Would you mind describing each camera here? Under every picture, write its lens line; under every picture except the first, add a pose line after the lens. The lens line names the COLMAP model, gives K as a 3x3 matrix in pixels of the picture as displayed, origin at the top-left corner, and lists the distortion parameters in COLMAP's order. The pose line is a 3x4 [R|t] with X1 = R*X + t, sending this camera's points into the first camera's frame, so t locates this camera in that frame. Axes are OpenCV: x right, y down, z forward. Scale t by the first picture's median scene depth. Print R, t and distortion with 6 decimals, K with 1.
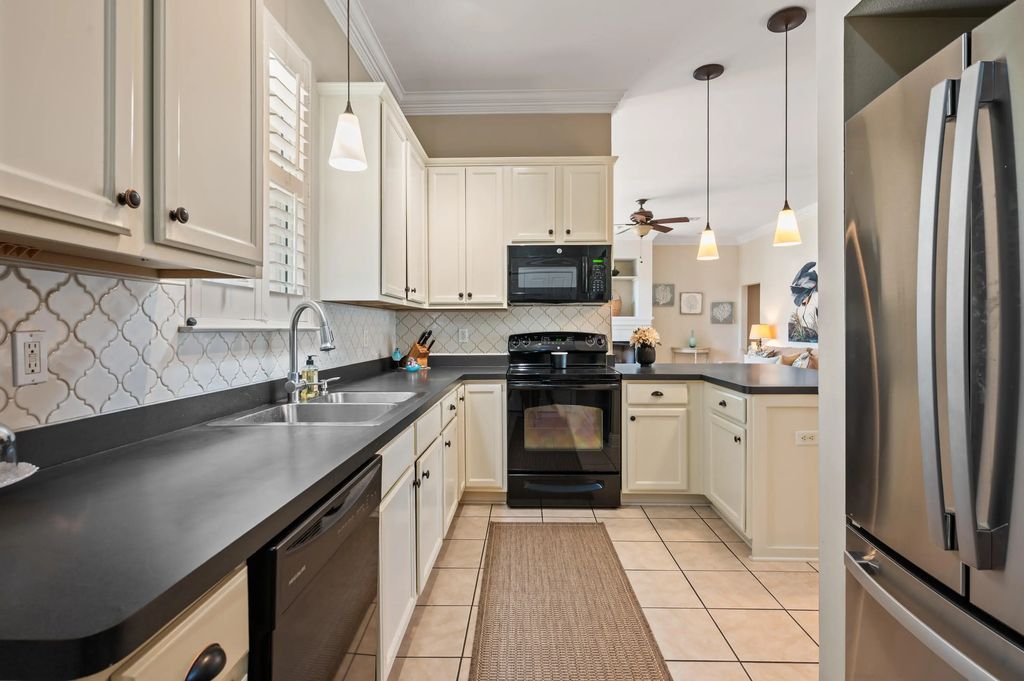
lens RADIAL K [[495.9, 0, 511.5], [0, 495.9, 327.5], [0, 0, 1]] dist [-0.001183, 0.001248]
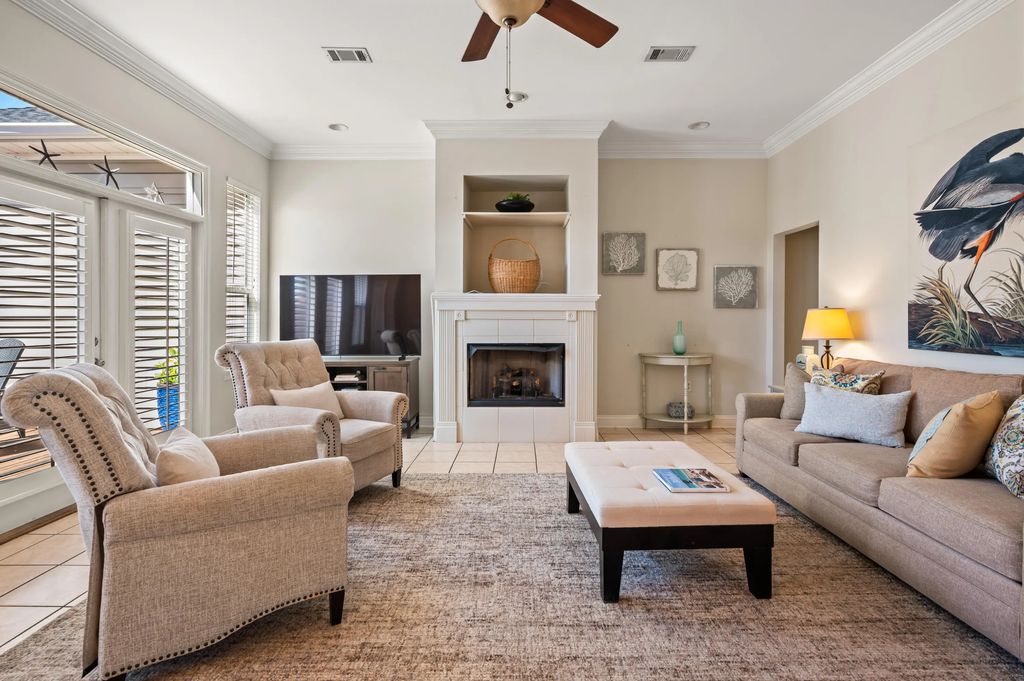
lens RADIAL K [[495.9, 0, 513.6], [0, 495.9, 317.3], [0, 0, 1]] dist [-0.001183, 0.001248]
pose [[0.999853, -0.002026, 0.017028, 0.228418], [0.001989, 0.999996, 0.002183, 0.000447], [-0.017033, -0.002149, 0.999853, 0.605767]]
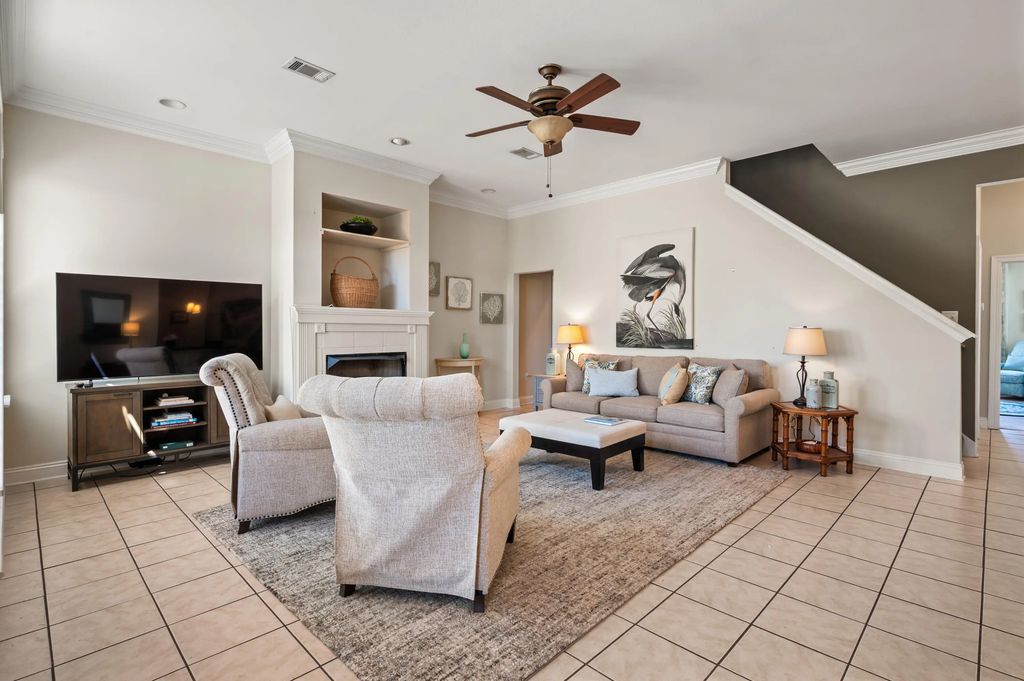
lens RADIAL K [[495.9, 0, 511.1], [0, 495.9, 332.2], [0, 0, 1]] dist [-0.001183, 0.001248]
pose [[0.677025, -0.003797, 0.735951, -0.116323], [-0.002407, 0.999970, 0.007374, -0.000417], [-0.735956, -0.006764, 0.676995, 0.612948]]
